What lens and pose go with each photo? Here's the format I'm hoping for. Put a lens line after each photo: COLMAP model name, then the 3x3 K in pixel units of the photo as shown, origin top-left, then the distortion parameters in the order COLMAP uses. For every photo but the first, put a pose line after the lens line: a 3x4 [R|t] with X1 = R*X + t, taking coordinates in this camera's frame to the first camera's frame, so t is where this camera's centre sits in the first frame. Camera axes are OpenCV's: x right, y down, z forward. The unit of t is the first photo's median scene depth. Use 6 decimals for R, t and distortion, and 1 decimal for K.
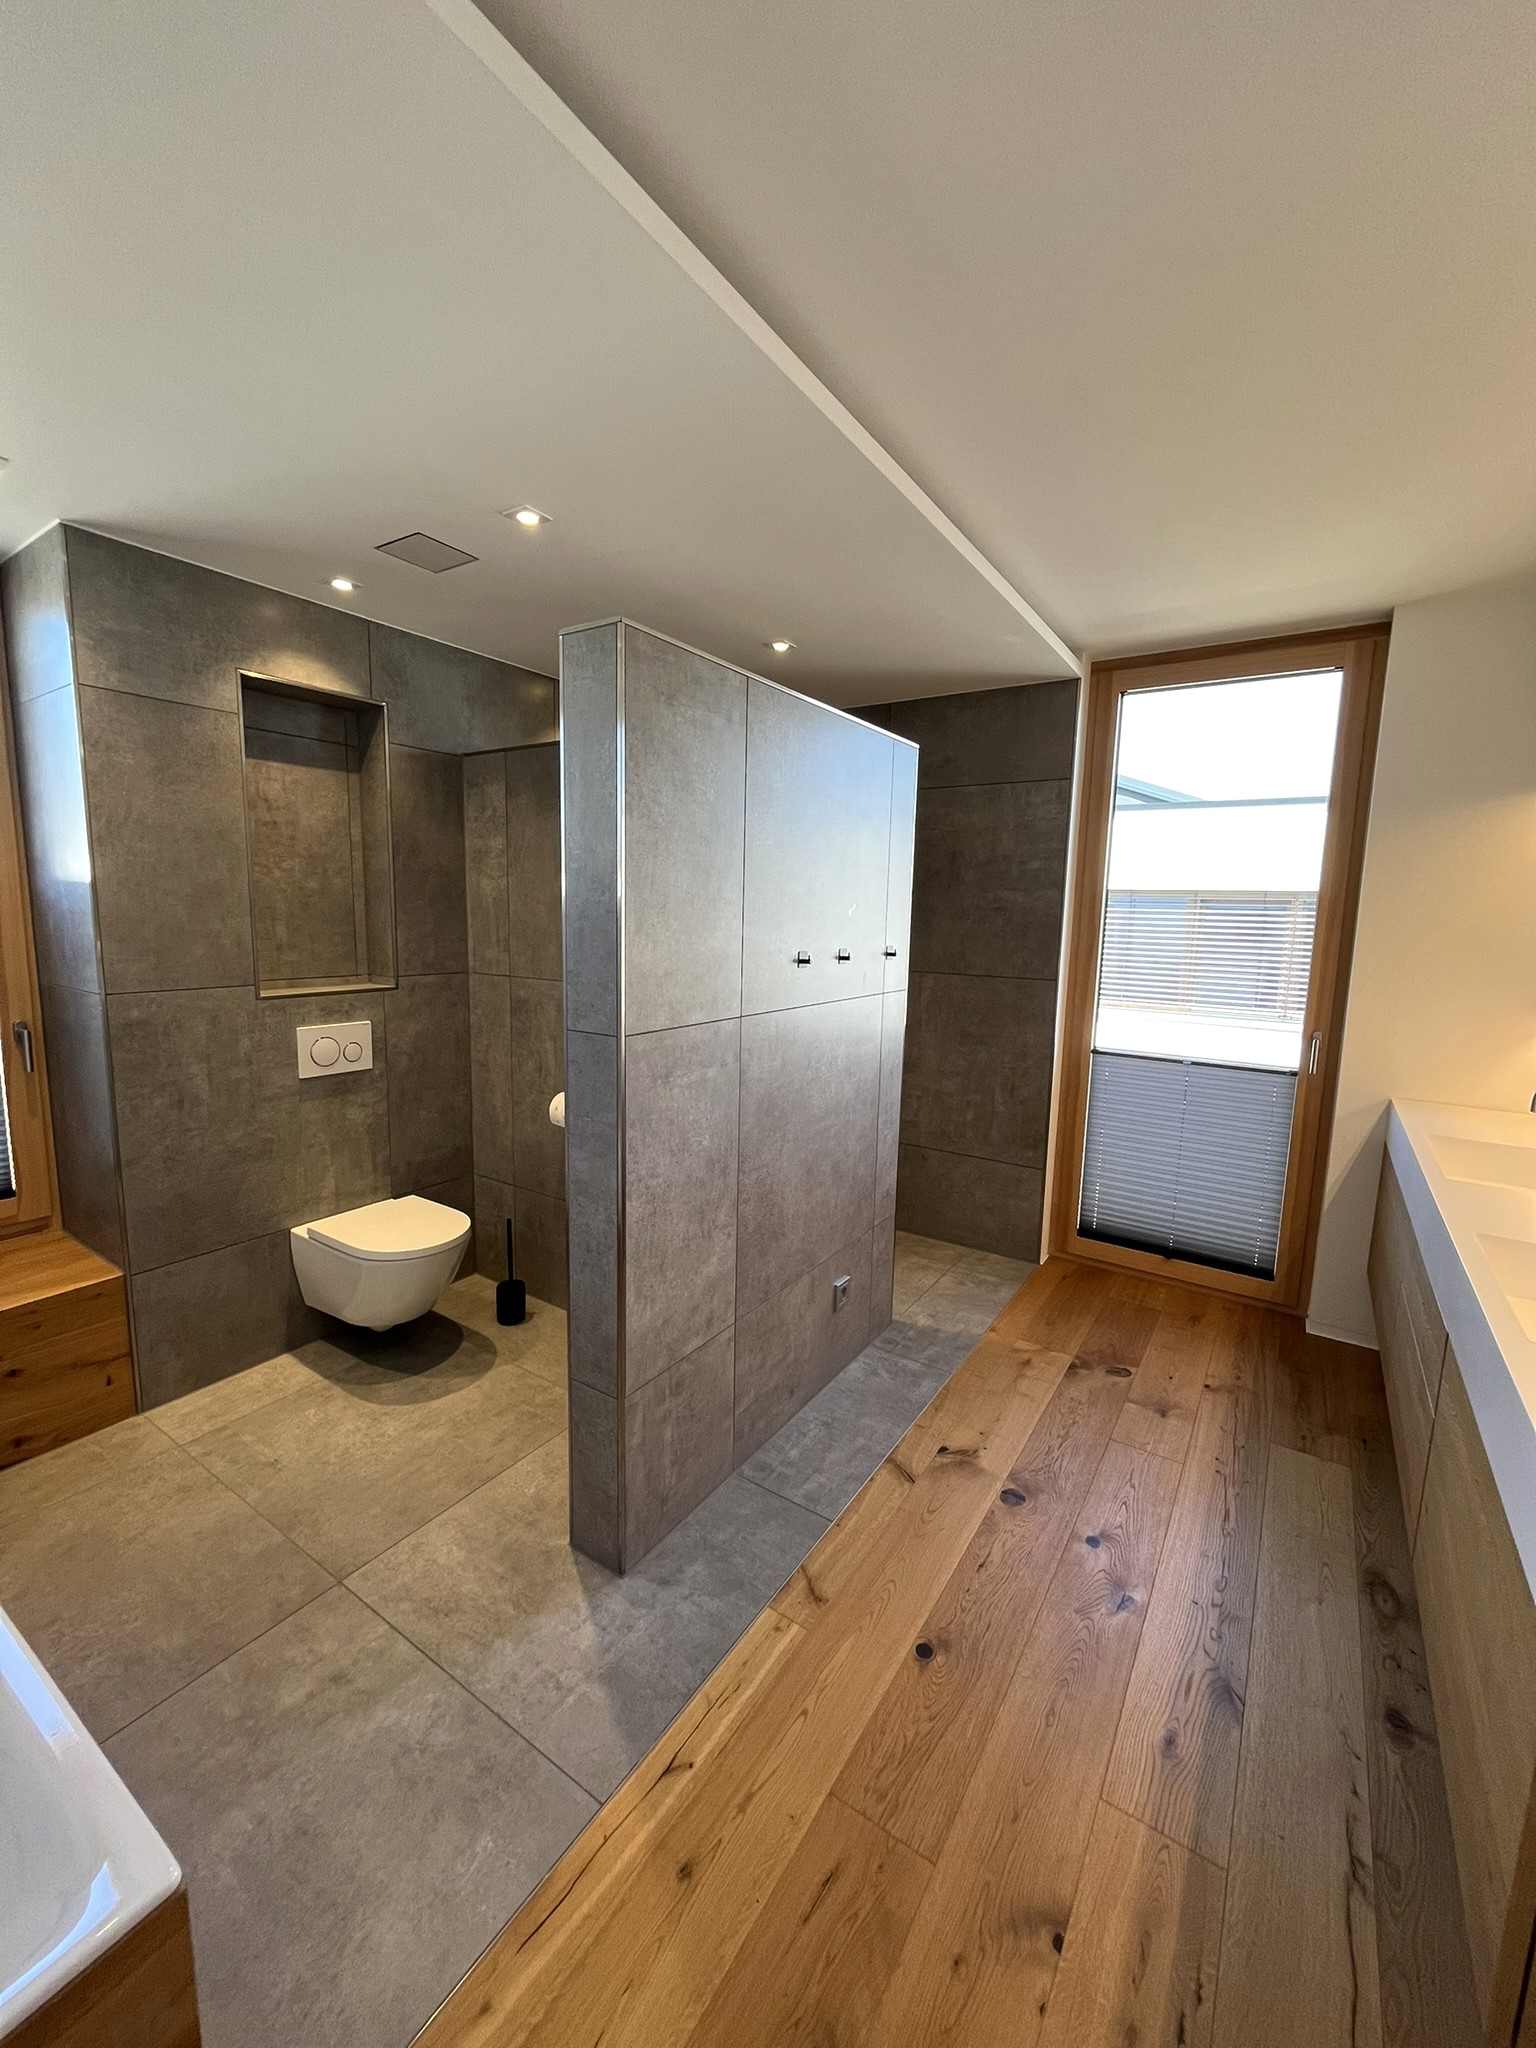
lens RADIAL K [[820.5, 0, 772.4], [0, 820.5, 1017.0], [0, 0, 1]] dist [-0.003083, 0.000230]
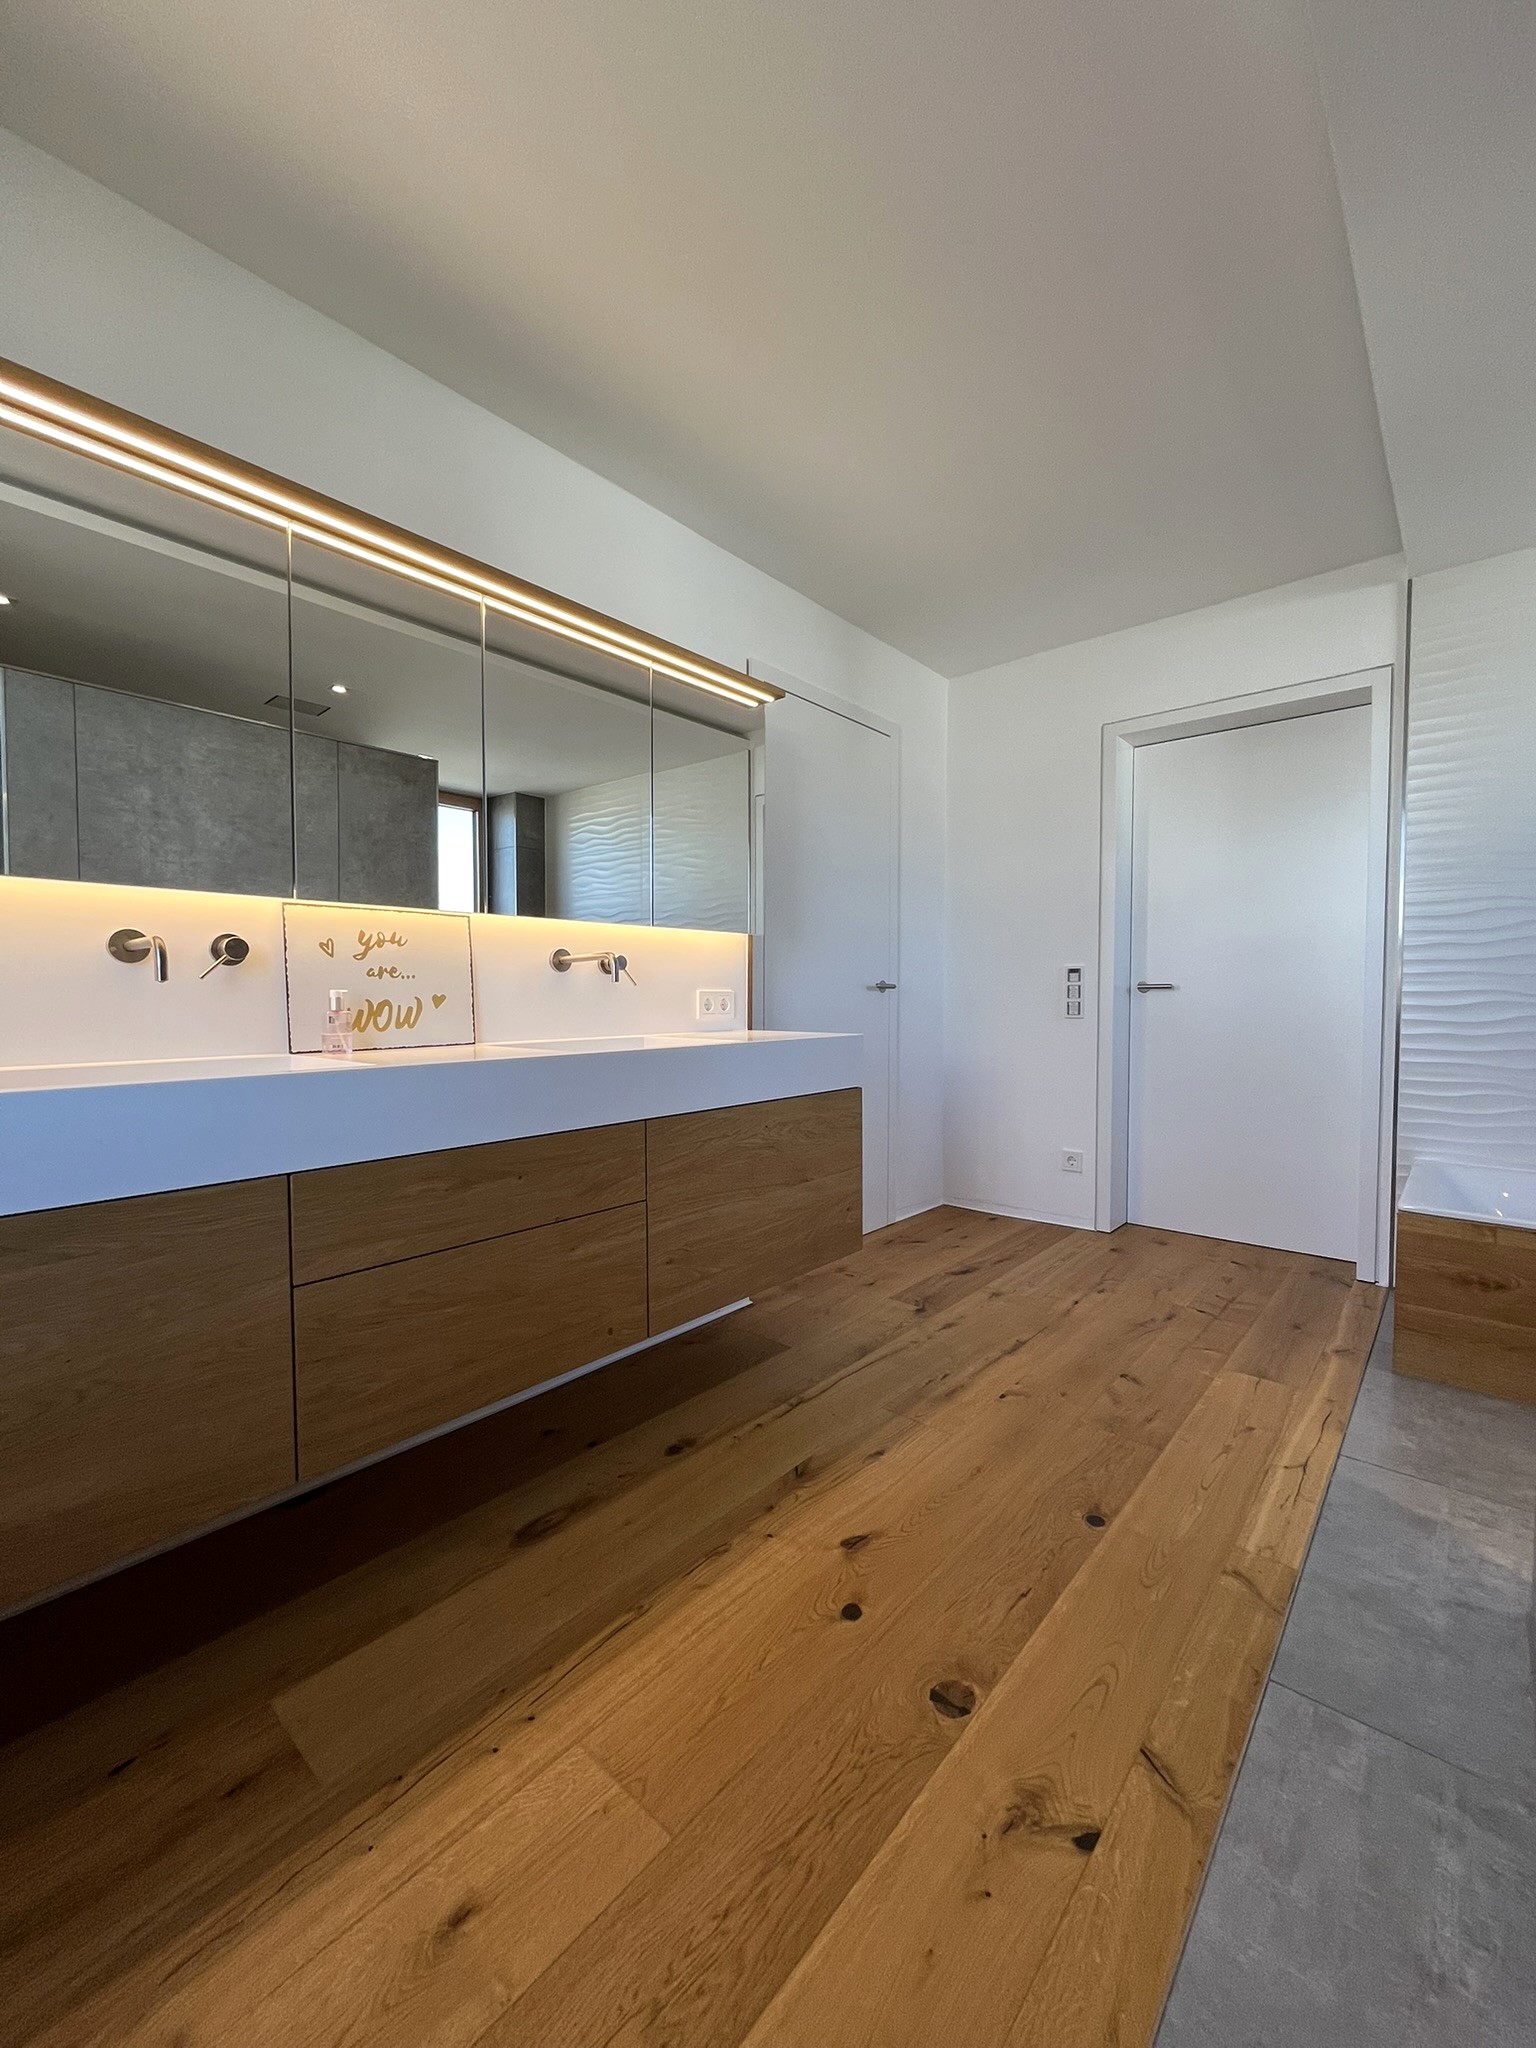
lens RADIAL K [[820.5, 0, 768.4], [0, 820.5, 1028.0], [0, 0, 1]] dist [-0.003083, 0.000230]
pose [[-0.990964, -0.023163, 0.132112, 0.397222], [-0.000004, 0.984981, 0.172663, 0.040404], [-0.134127, 0.171103, -0.976081, 1.664586]]
